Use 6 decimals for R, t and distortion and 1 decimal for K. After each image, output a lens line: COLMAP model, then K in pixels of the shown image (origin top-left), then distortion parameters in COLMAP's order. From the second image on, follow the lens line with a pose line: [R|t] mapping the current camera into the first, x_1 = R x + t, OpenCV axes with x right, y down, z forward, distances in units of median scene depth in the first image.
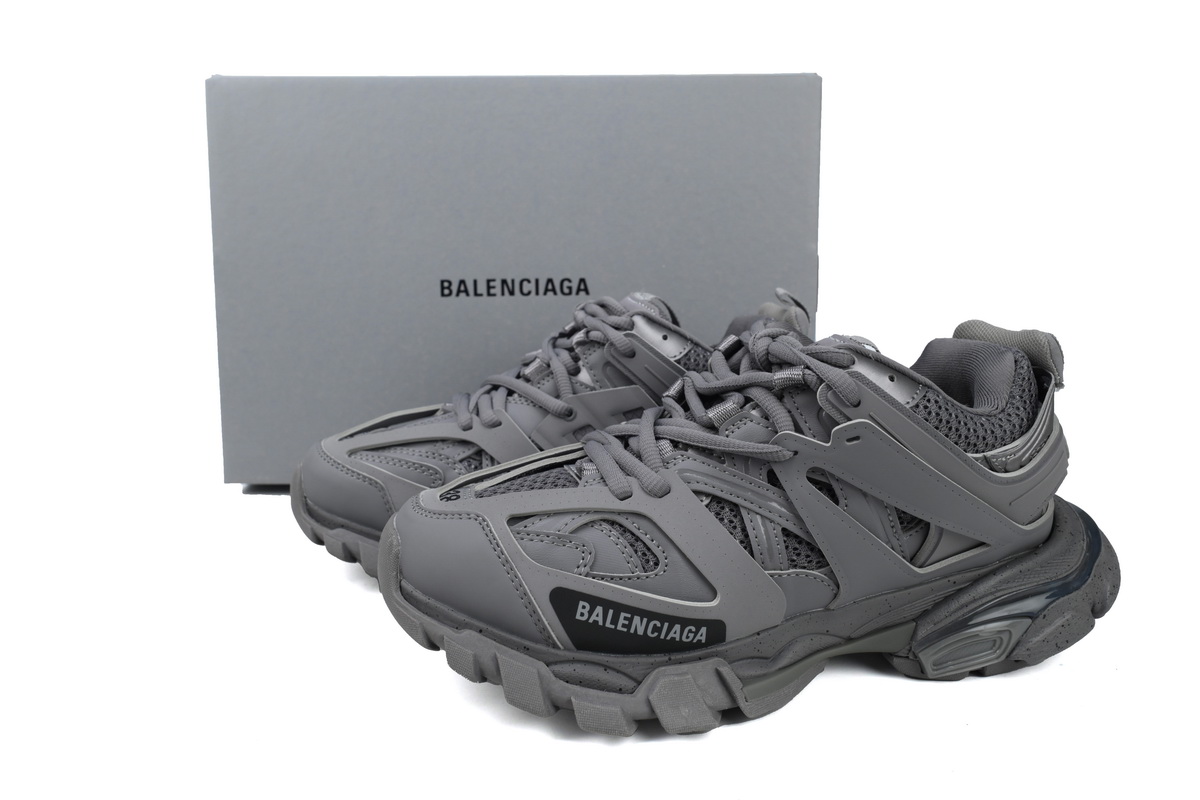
lens RADIAL K [[944.5, 0, 600.5], [0, 944.5, 403.3], [0, 0, 1]] dist [0.093667, -0.000841]
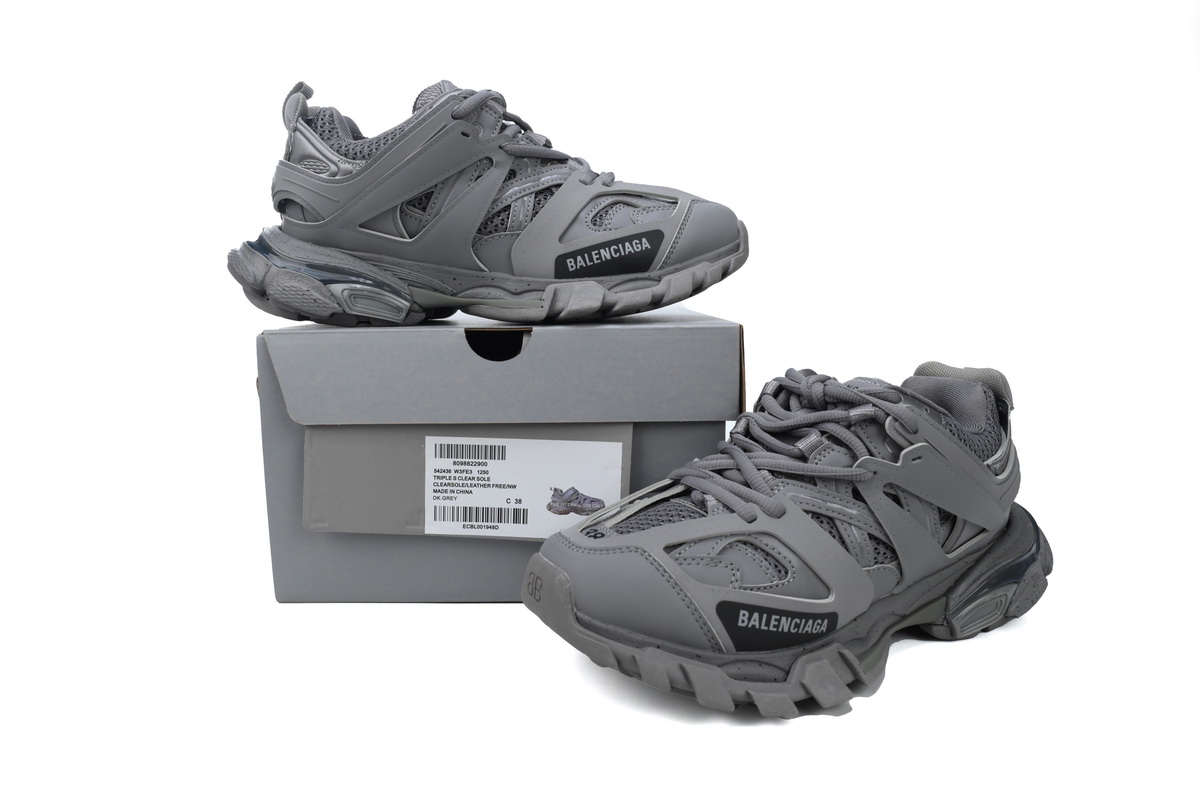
lens RADIAL K [[944.5, 0, 598.3], [0, 944.5, 395.1], [0, 0, 1]] dist [0.093667, -0.000841]
pose [[0.940654, -0.051344, 0.335462, -0.559326], [0.064008, 0.997590, -0.026796, -0.040499], [-0.333278, 0.046678, 0.941673, -0.082226]]
